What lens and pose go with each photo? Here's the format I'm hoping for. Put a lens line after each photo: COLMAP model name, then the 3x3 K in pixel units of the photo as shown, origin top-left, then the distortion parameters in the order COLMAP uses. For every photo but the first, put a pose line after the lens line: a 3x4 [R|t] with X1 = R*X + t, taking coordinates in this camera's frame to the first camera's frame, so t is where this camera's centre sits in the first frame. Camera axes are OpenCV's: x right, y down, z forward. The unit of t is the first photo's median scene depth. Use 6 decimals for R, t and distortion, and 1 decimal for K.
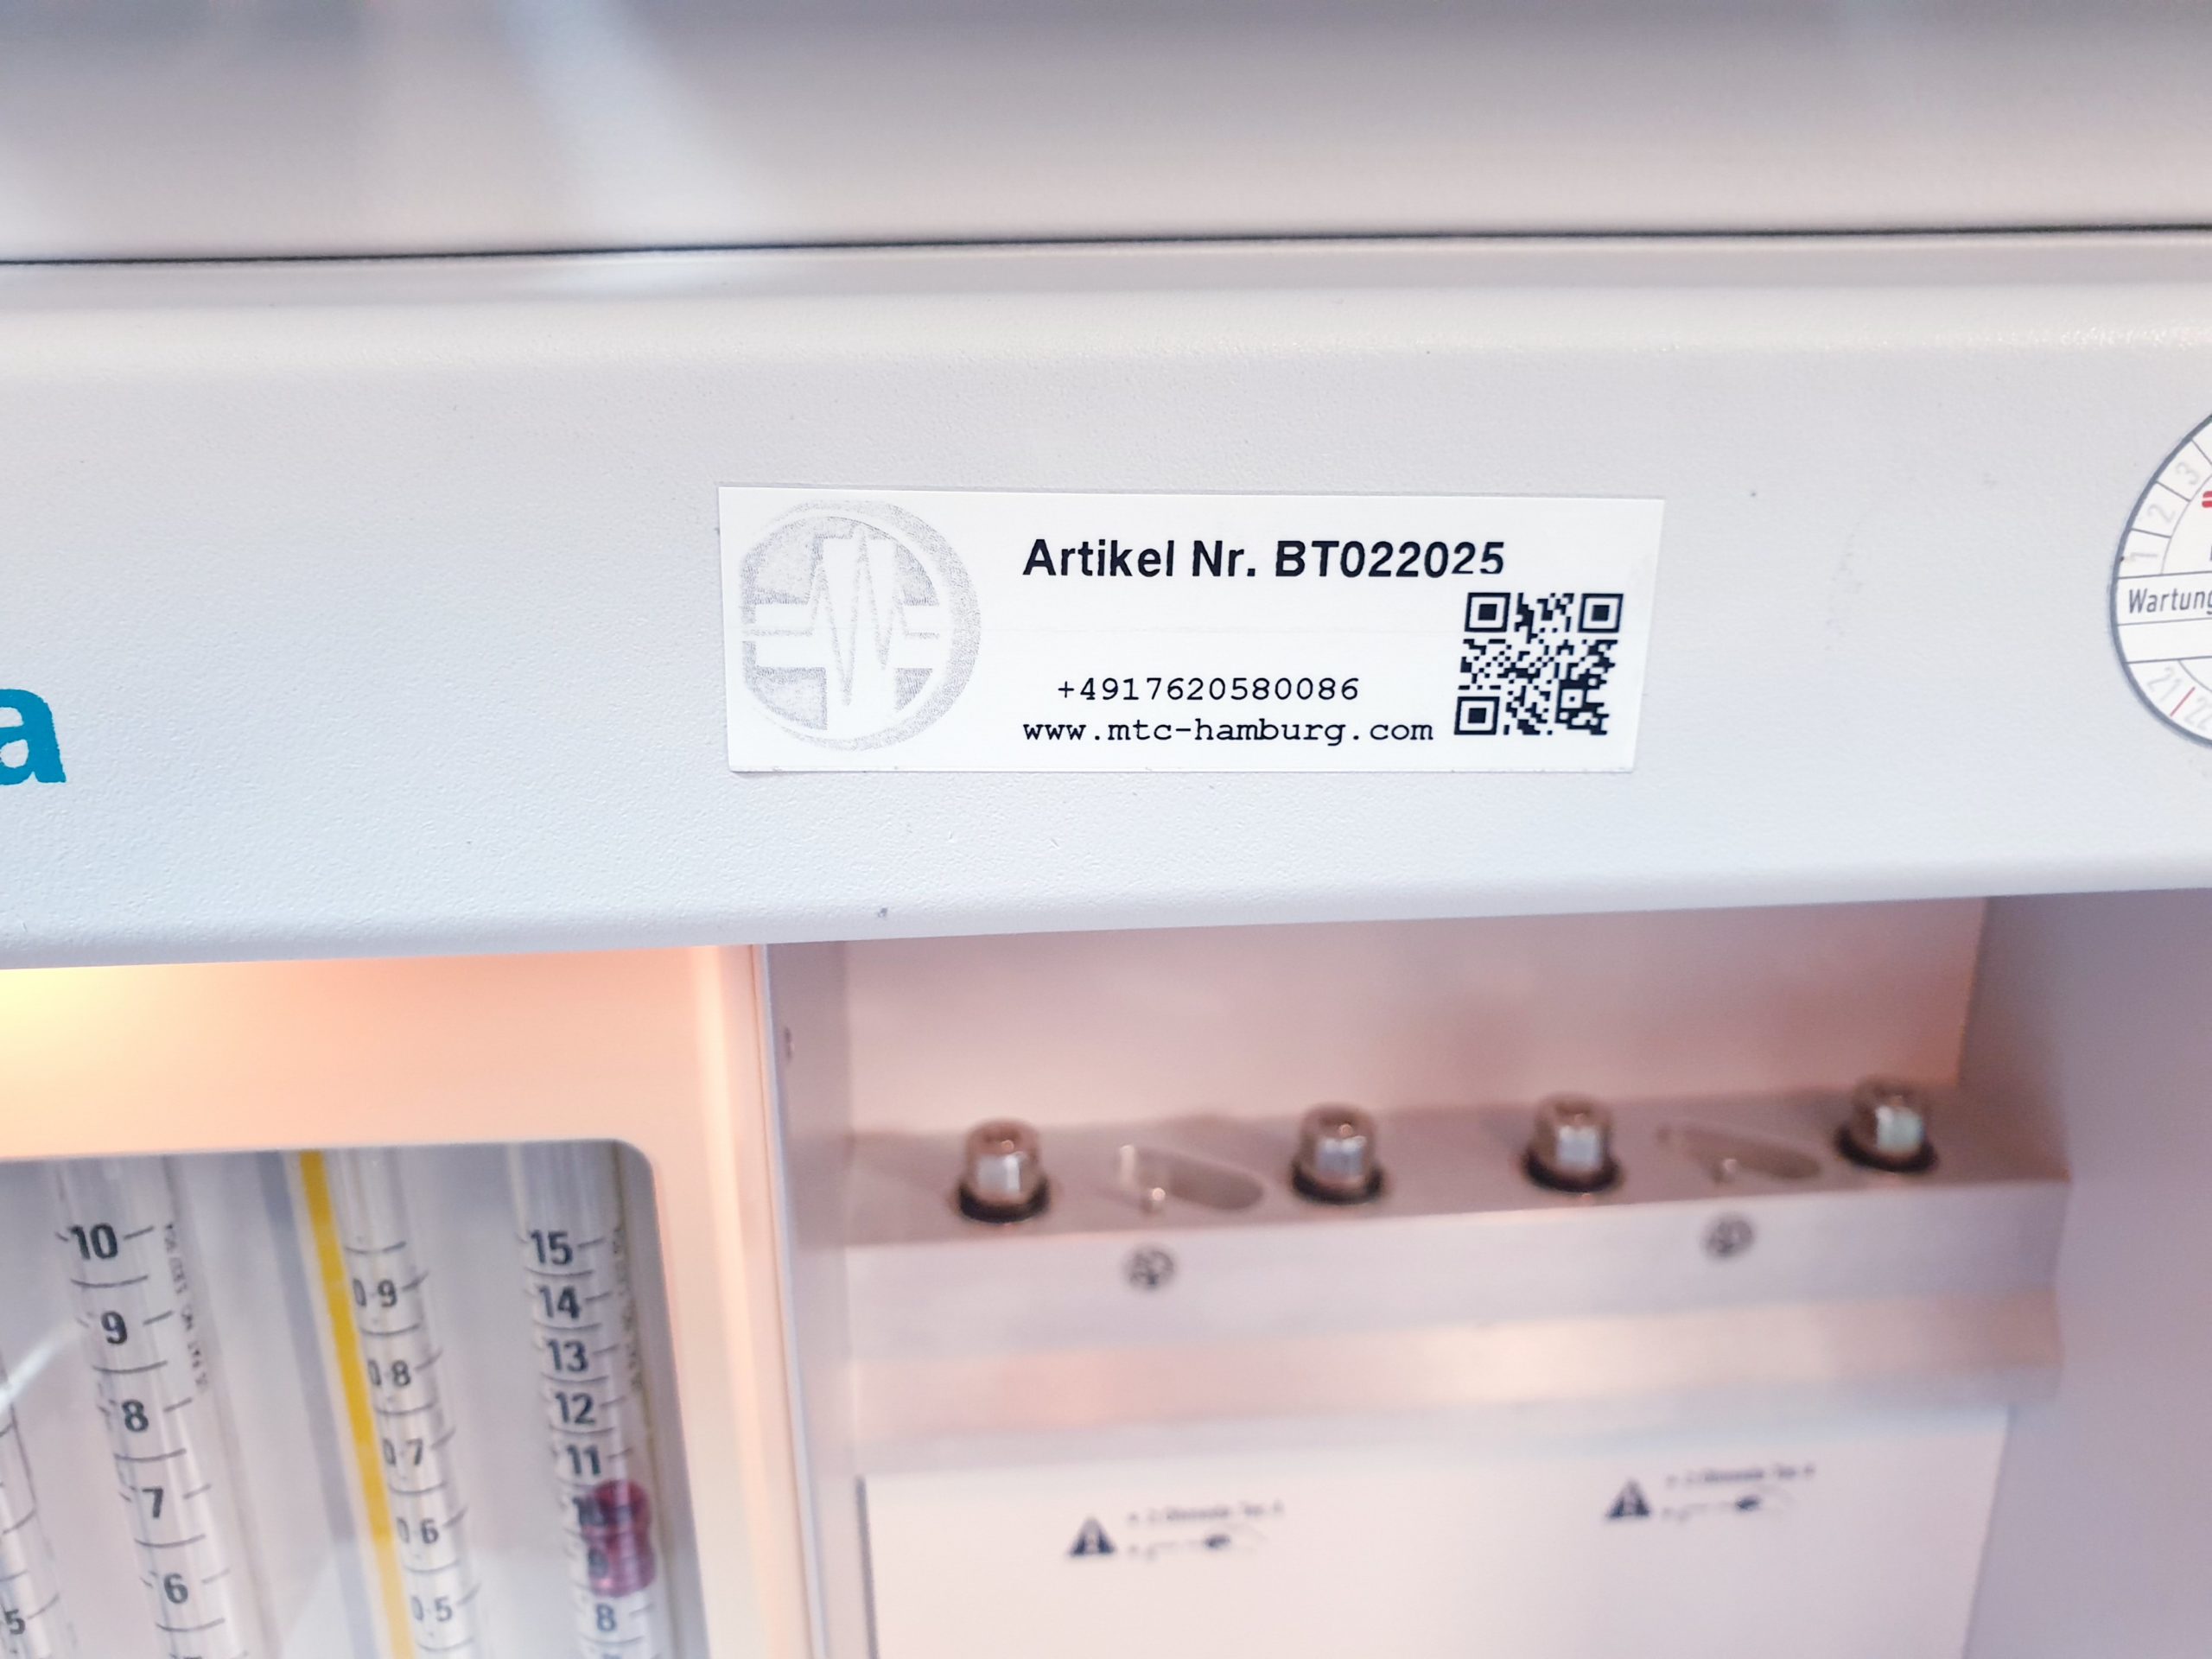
lens RADIAL K [[1717.0, 0, 1097.1], [0, 1717.0, 769.2], [0, 0, 1]] dist [0.002861, -0.009452]
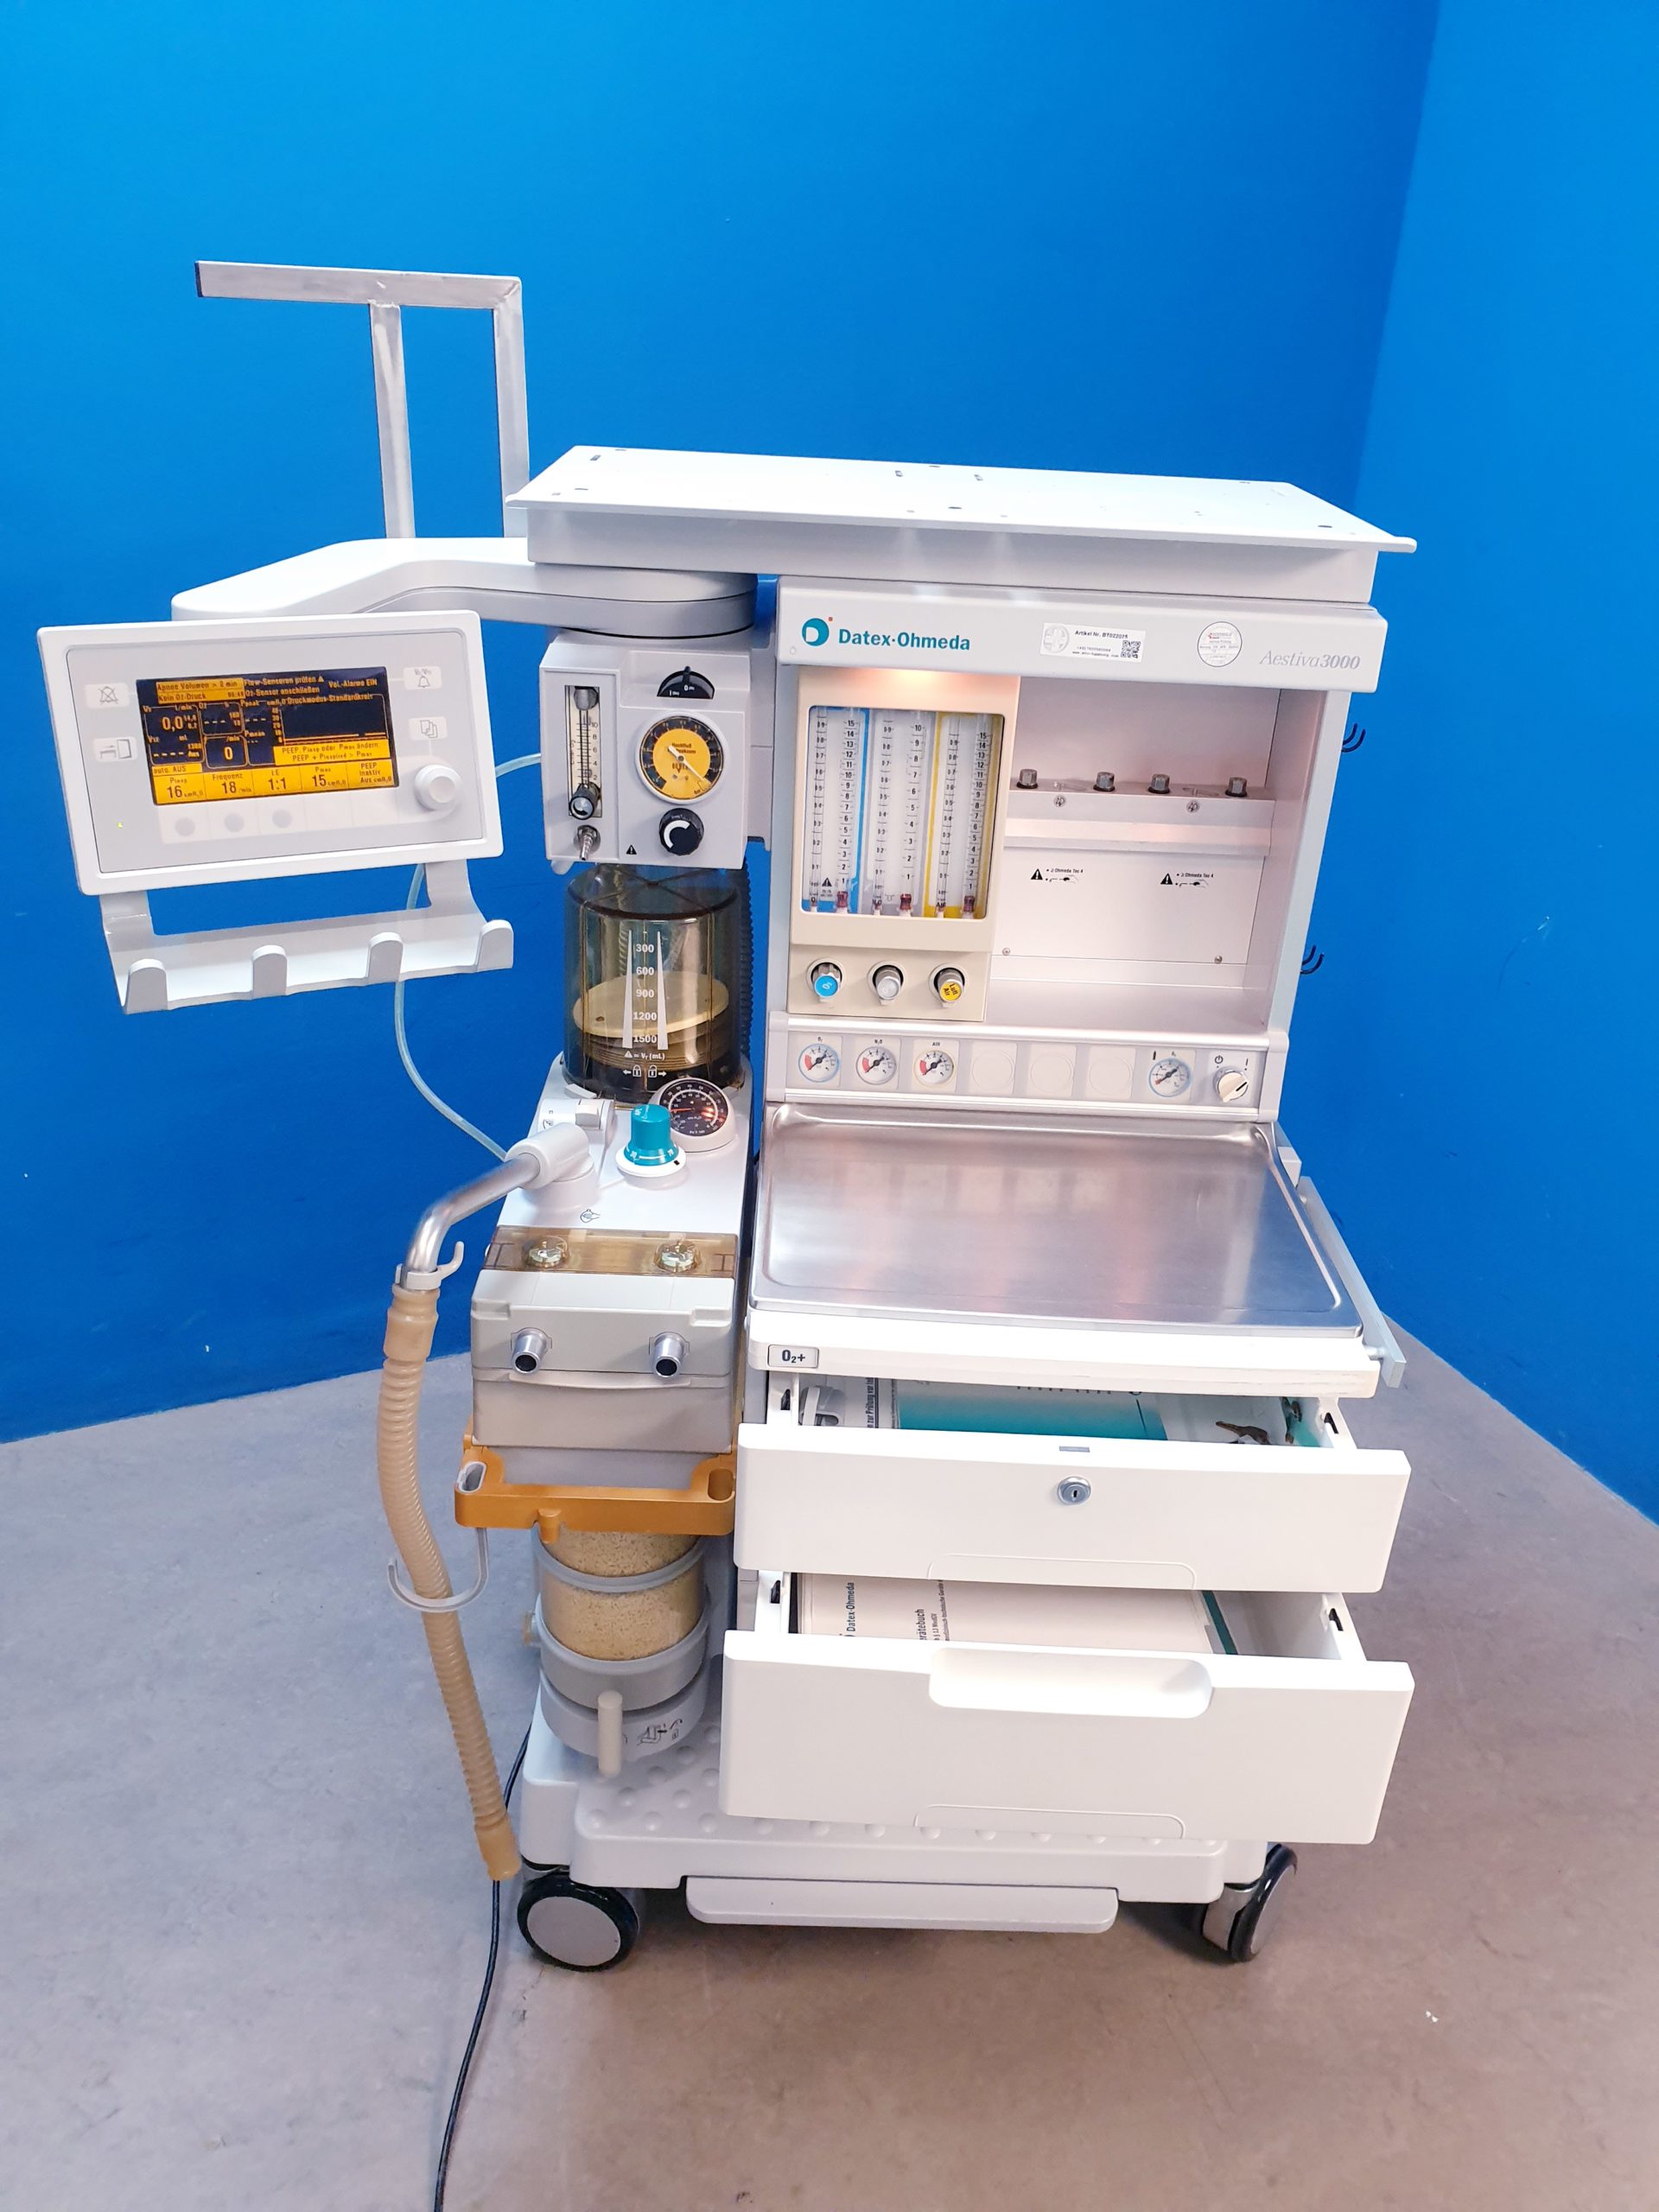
lens RADIAL K [[1717.0, 0, 829.5], [0, 1717.0, 1106.0], [0, 0, 1]] dist [0.002861, -0.009452]
pose [[0.995453, 0.088062, -0.036312, -0.521532], [-0.082059, 0.986378, 0.142567, 0.763279], [0.048372, -0.138939, 0.989119, -5.544002]]
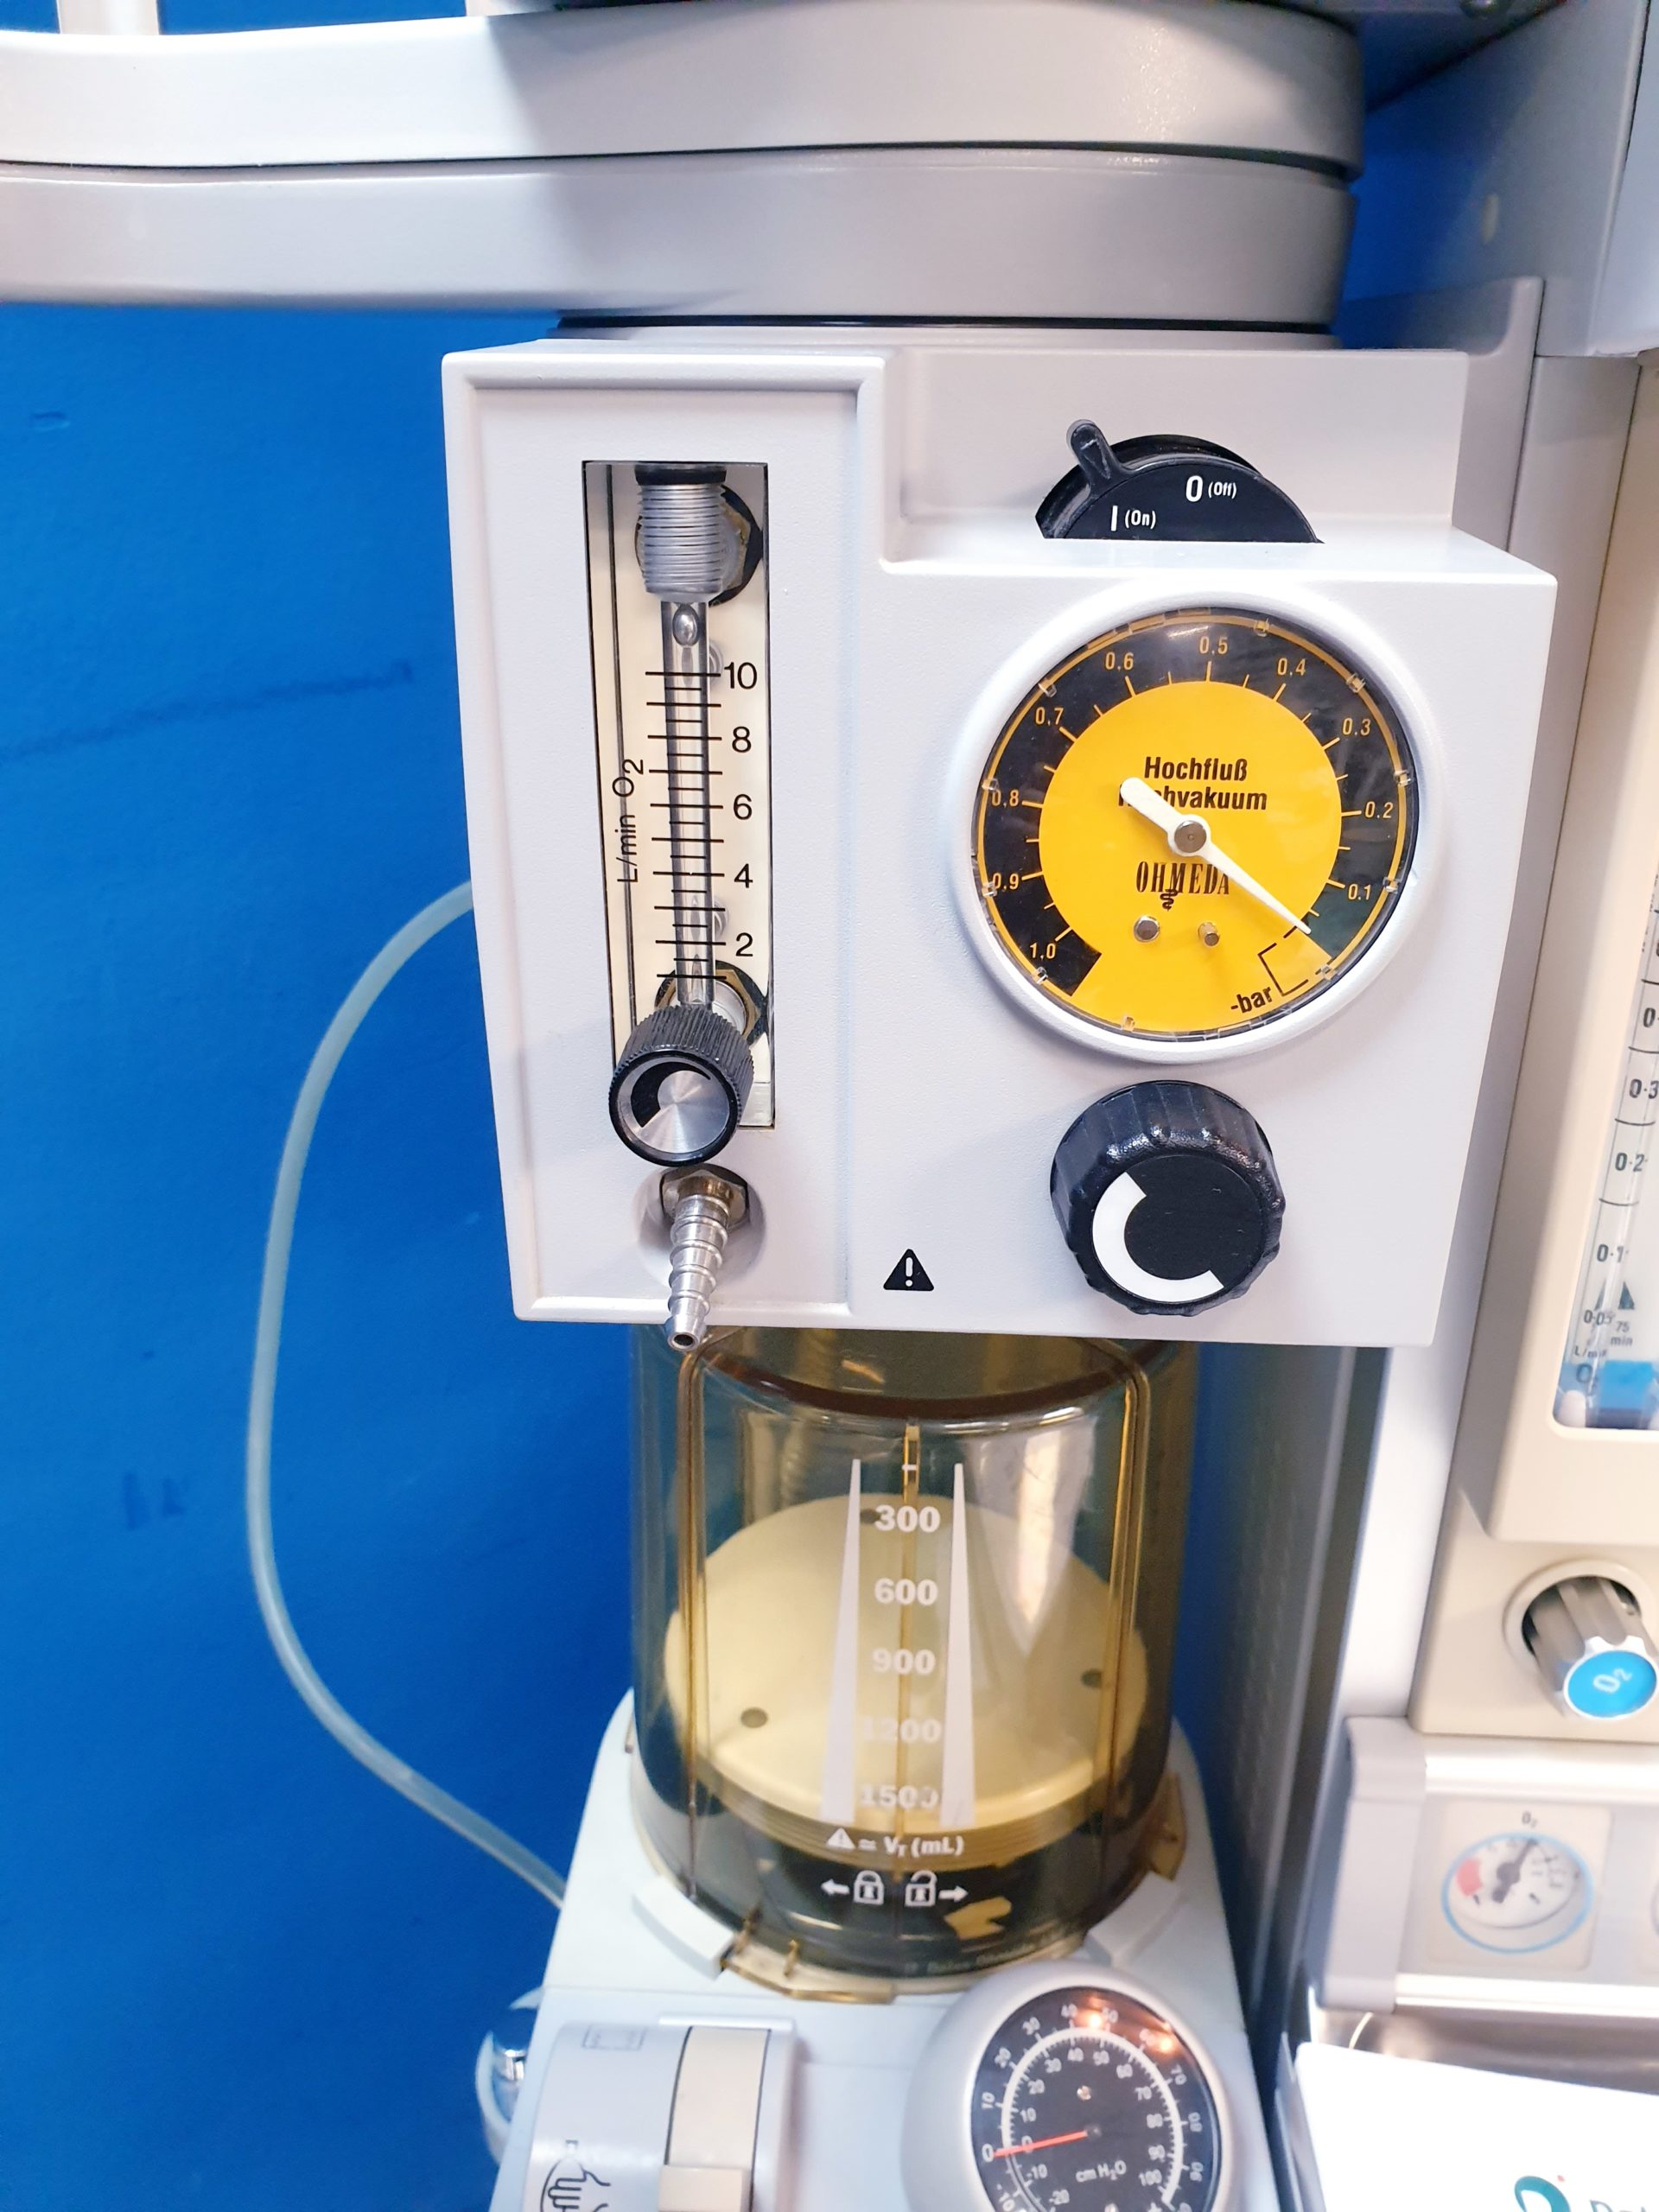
lens RADIAL K [[1801.5, 0, 829.5], [0, 1801.5, 1106.0], [0, 0, 1]] dist [-0.002792, -0.006893]
pose [[0.992370, 0.068038, -0.102826, -1.467523], [-0.058867, 0.994224, 0.089739, 0.547790], [0.108338, -0.083001, 0.990643, -0.698074]]
